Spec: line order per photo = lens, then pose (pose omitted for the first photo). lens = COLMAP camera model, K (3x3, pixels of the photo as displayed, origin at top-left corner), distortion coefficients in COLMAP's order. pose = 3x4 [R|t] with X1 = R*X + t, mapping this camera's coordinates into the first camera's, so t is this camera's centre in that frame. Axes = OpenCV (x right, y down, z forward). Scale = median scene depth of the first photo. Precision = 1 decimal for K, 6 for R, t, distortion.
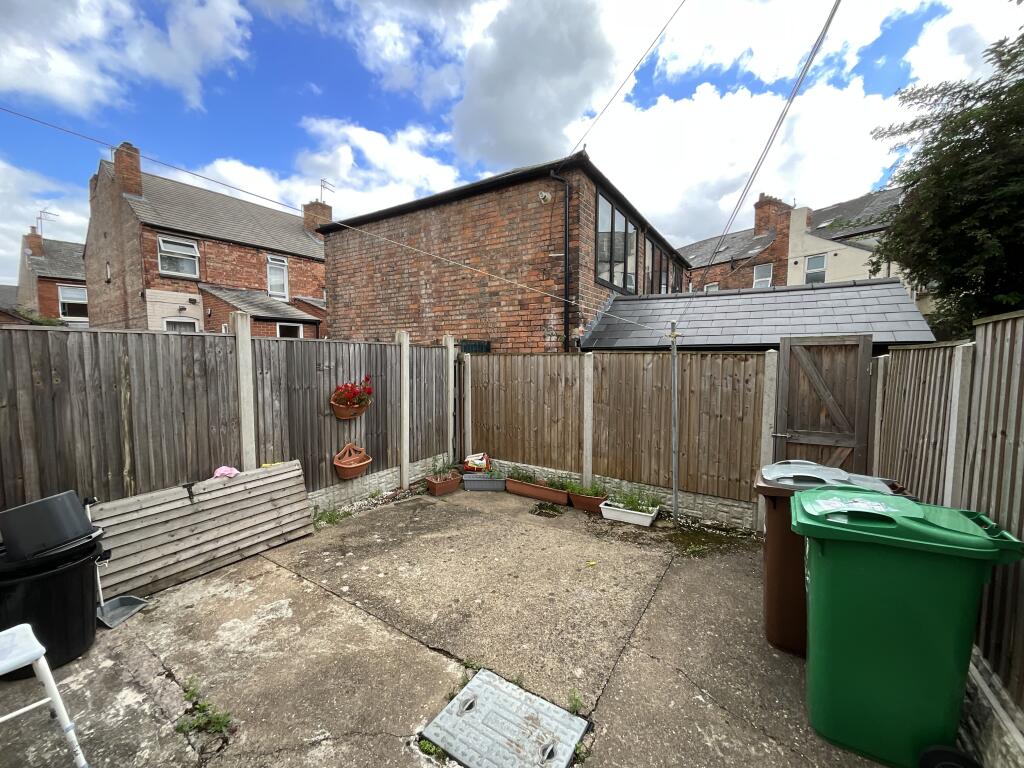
lens RADIAL K [[412.6, 0, 512.0], [0, 412.6, 384.0], [0, 0, 1]] dist [-0.000590, 0.000607]
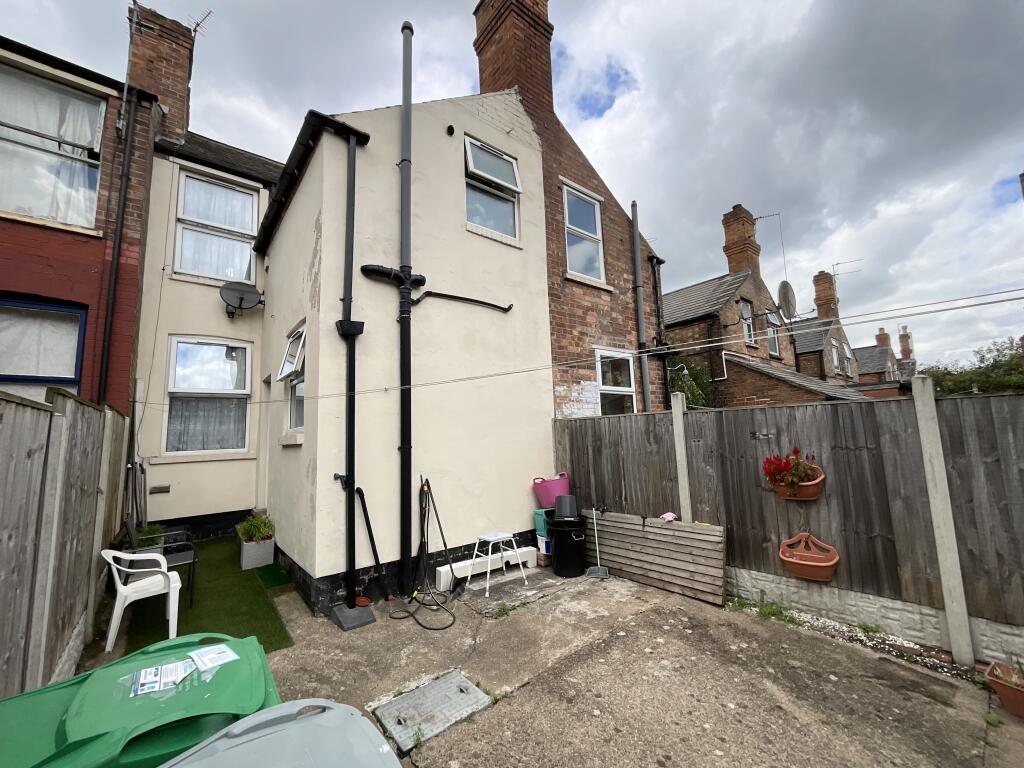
lens RADIAL K [[412.6, 0, 512.0], [0, 412.6, 384.0], [0, 0, 1]] dist [-0.000590, 0.000607]
pose [[-0.316652, -0.105341, -0.942674, 0.725229], [-0.025543, 0.994401, -0.102541, -0.057107], [0.948198, -0.008391, -0.317570, 0.931790]]
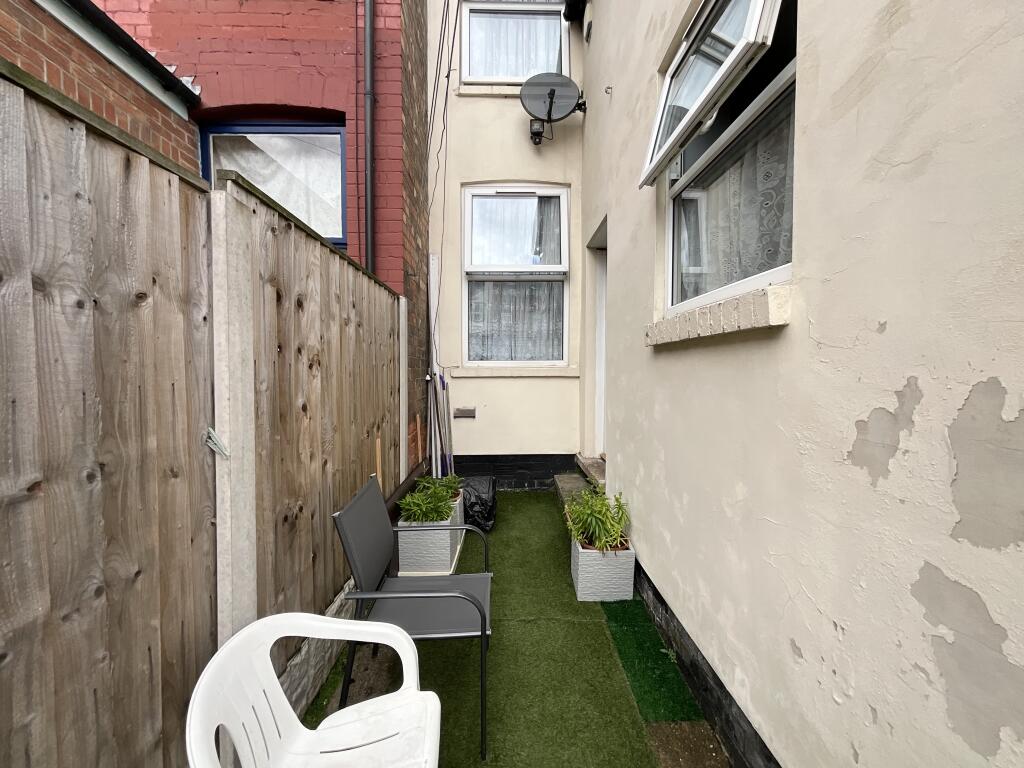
lens RADIAL K [[412.6, 0, 512.0], [0, 412.6, 384.0], [0, 0, 1]] dist [-0.000590, 0.000607]
pose [[-0.833782, 0.020453, -0.551715, 0.515875], [-0.036208, 0.995136, 0.091611, -0.026091], [0.550906, 0.096360, -0.828986, 0.654498]]
